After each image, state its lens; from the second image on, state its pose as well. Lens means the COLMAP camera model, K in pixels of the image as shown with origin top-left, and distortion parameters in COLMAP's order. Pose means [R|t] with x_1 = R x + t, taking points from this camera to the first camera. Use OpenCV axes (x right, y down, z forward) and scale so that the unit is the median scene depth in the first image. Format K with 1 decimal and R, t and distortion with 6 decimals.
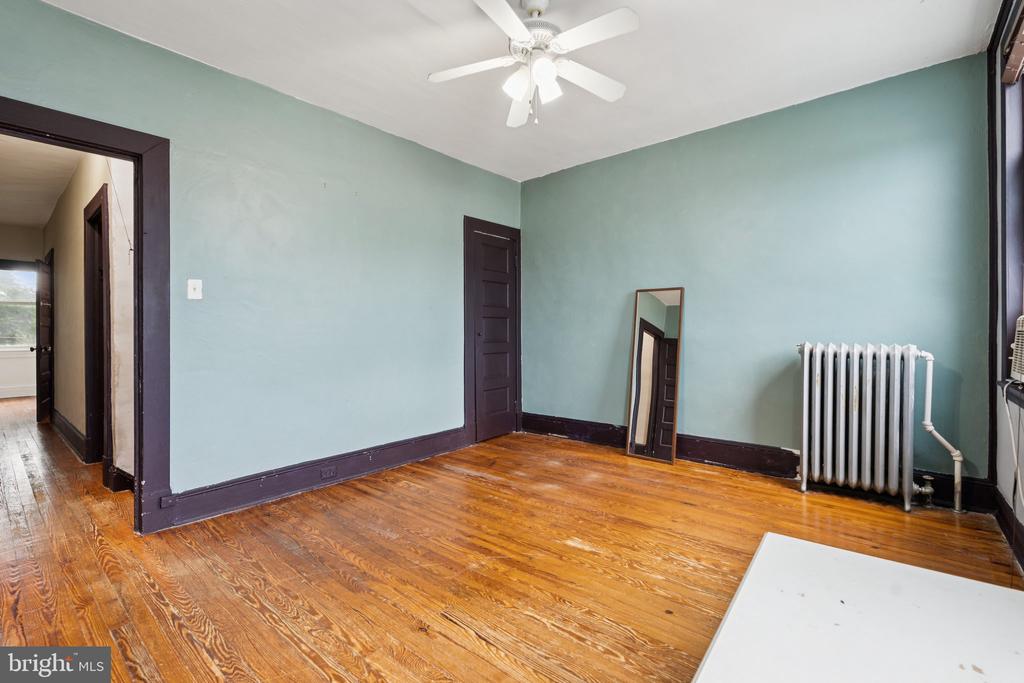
lens RADIAL K [[455.7, 0, 510.0], [0, 455.7, 336.6], [0, 0, 1]] dist [-0.002511, -0.000423]
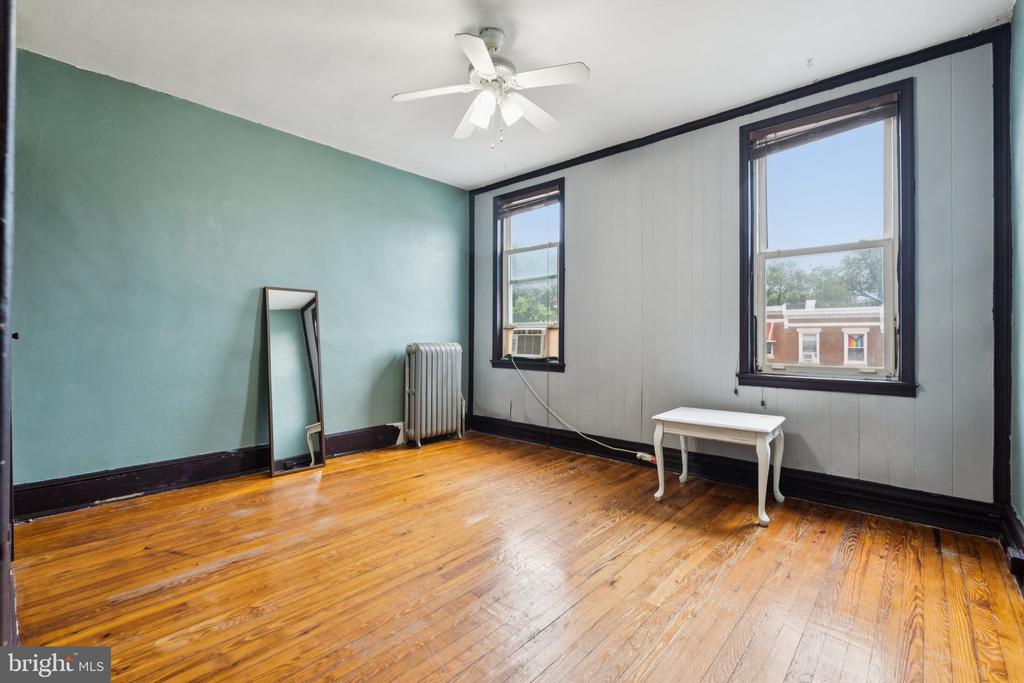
lens RADIAL K [[455.7, 0, 506.9], [0, 455.7, 339.4], [0, 0, 1]] dist [-0.002511, -0.000423]
pose [[0.028714, -0.001153, 0.999587, -0.775096], [0.004601, 0.999989, 0.001021, 0.002652], [-0.999577, 0.004570, 0.028719, 0.692405]]
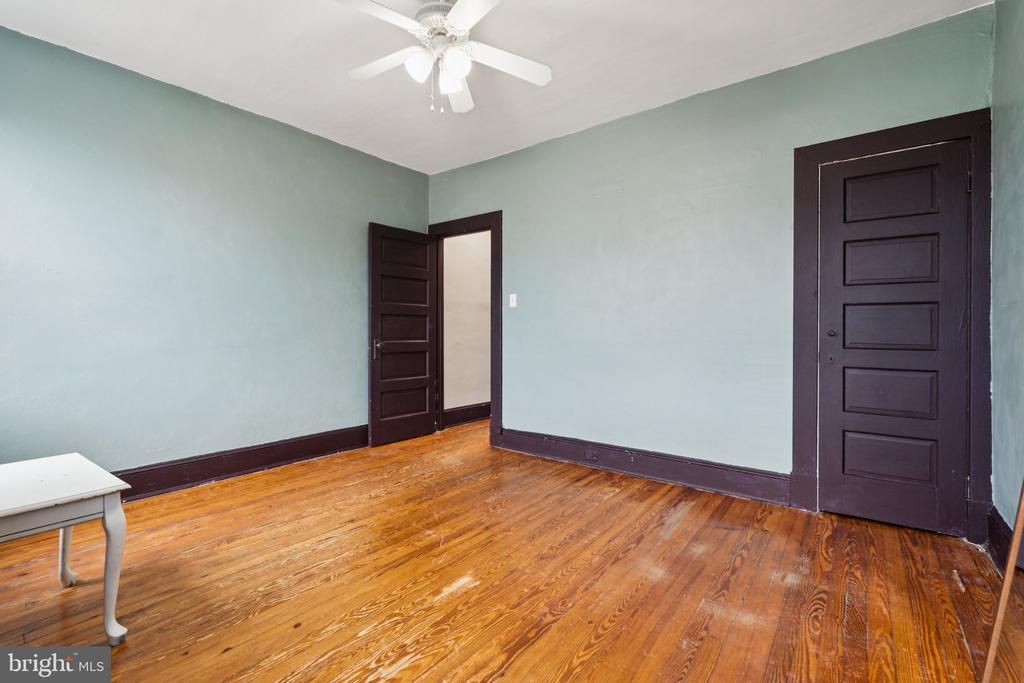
lens RADIAL K [[455.7, 0, 502.7], [0, 455.7, 331.6], [0, 0, 1]] dist [-0.002511, -0.000423]
pose [[0.033631, 0.008335, -0.999400, 0.762409], [-0.012329, 0.999893, 0.007924, -0.009217], [0.999358, 0.012055, 0.033730, 0.812962]]
